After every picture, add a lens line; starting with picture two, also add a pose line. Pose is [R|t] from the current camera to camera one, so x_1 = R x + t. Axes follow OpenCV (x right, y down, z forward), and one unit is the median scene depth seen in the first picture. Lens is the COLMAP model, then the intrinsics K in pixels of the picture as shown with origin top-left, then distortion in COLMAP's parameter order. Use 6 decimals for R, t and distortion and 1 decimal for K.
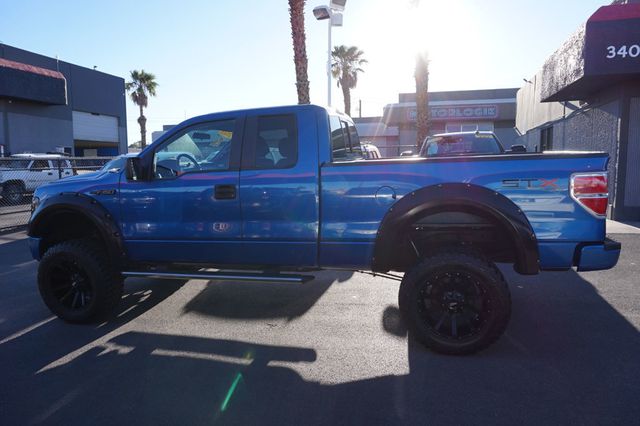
lens RADIAL K [[440.6, 0, 320.0], [0, 440.6, 213.0], [0, 0, 1]] dist [-0.031404, 0.003743]
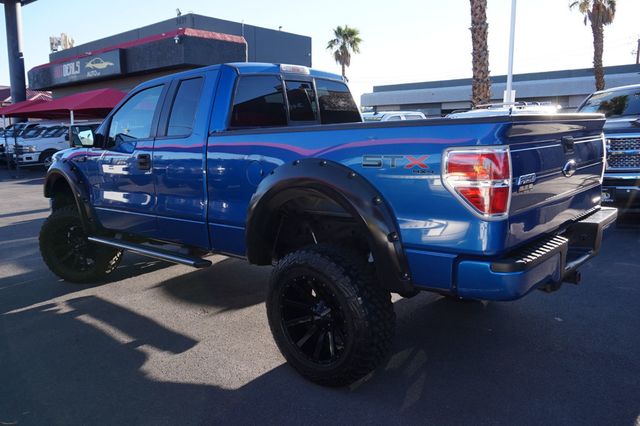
lens RADIAL K [[531.7, 0, 320.0], [0, 531.7, 213.0], [0, 0, 1]] dist [-0.112373, 0.176950]
pose [[0.877505, 0.071098, -0.474267, 0.142826], [-0.050108, 0.997129, 0.056768, -0.005303], [0.476942, -0.026050, 0.878549, 0.038660]]
